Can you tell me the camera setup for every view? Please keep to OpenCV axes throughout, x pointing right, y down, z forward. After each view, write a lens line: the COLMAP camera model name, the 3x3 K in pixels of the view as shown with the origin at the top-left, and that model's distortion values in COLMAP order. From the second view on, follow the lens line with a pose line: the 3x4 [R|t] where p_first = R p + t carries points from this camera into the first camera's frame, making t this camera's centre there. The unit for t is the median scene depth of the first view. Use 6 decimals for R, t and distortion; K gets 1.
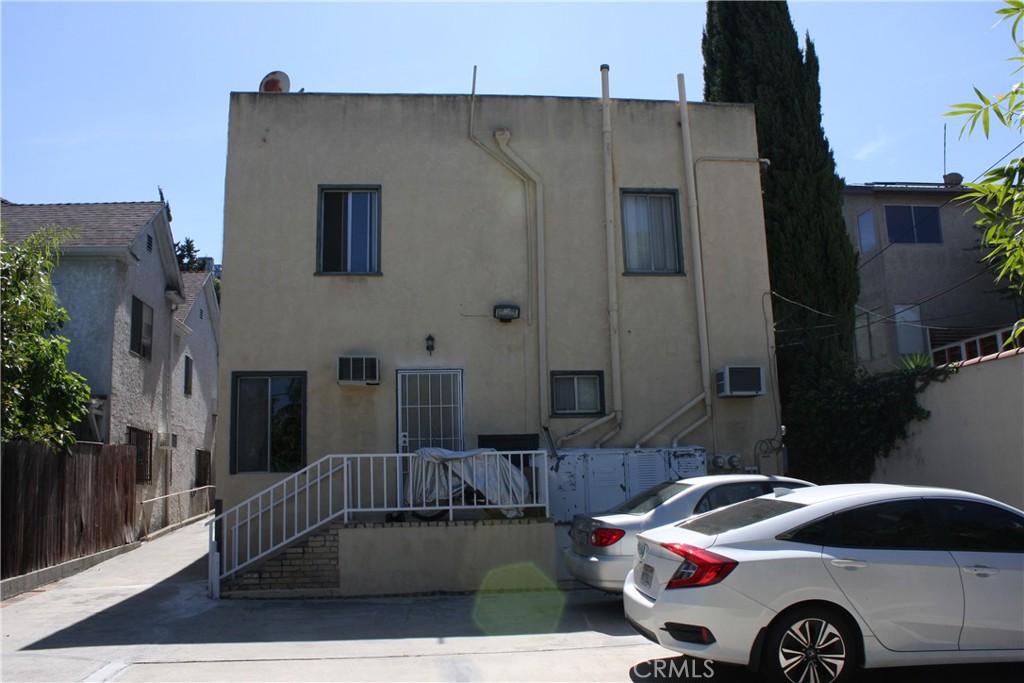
lens RADIAL K [[860.0, 0, 510.5], [0, 860.0, 344.8], [0, 0, 1]] dist [-0.167571, 0.155074]
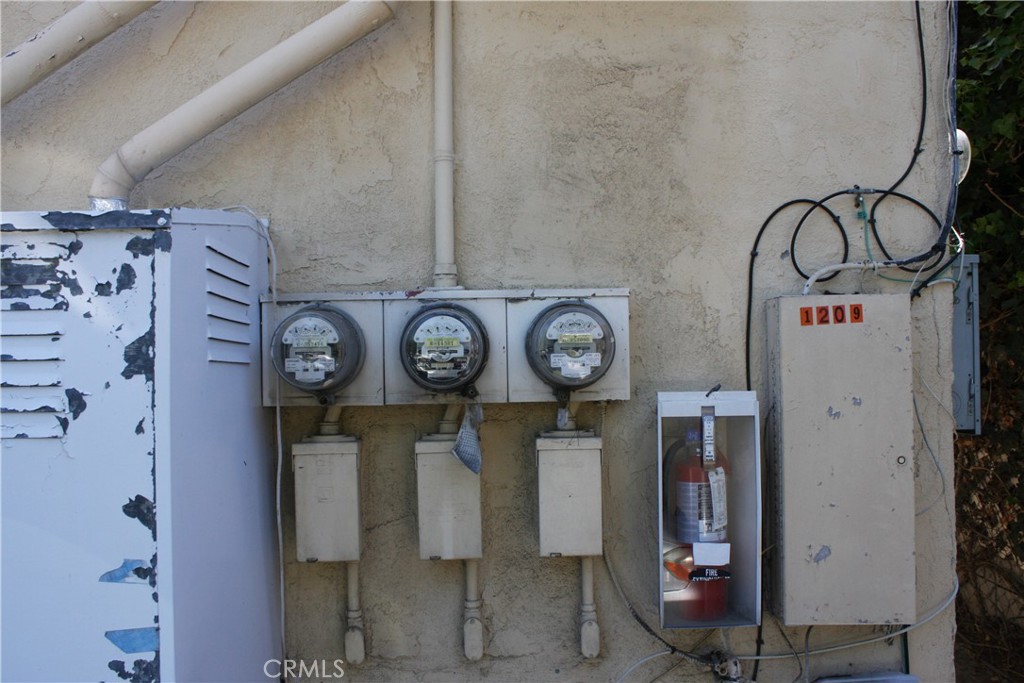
lens RADIAL K [[860.0, 0, 510.5], [0, 860.0, 344.8], [0, 0, 1]] dist [-0.167571, 0.155074]
pose [[0.997978, 0.012597, -0.062305, 0.269145], [-0.002999, 0.988407, 0.151801, 0.120792], [0.063495, -0.151307, 0.986445, 0.896270]]
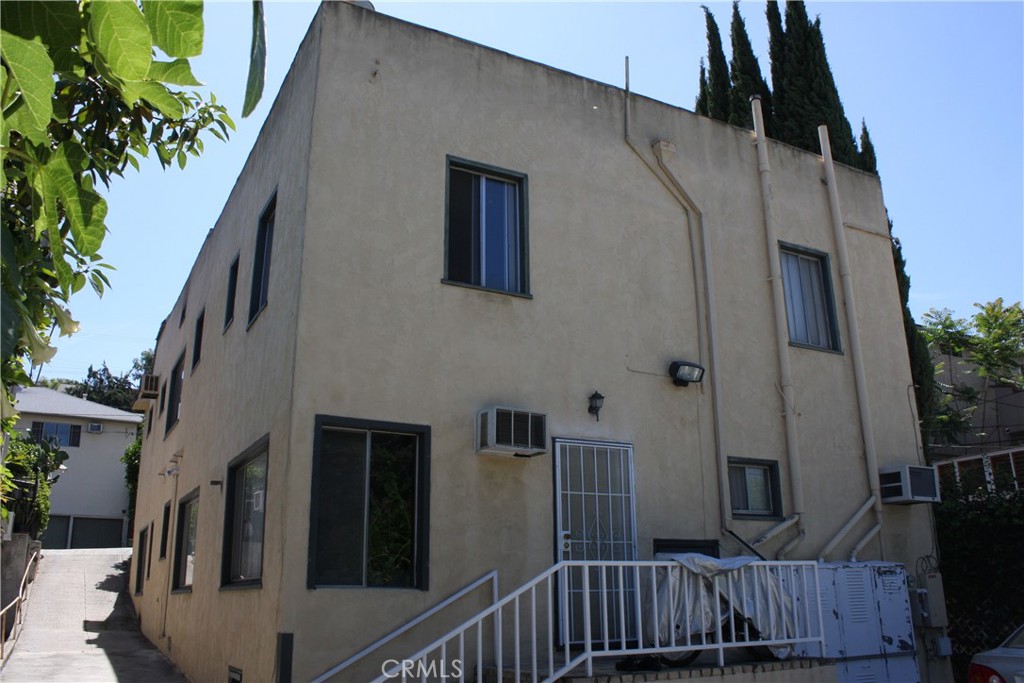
lens RADIAL K [[863.3, 0, 514.3], [0, 863.3, 339.2], [0, 0, 1]] dist [-0.170481, 0.150071]
pose [[0.925713, 0.128557, 0.355708, -0.416848], [-0.076597, 0.984697, -0.156540, 0.062387], [-0.370389, 0.117665, 0.921394, 0.379831]]
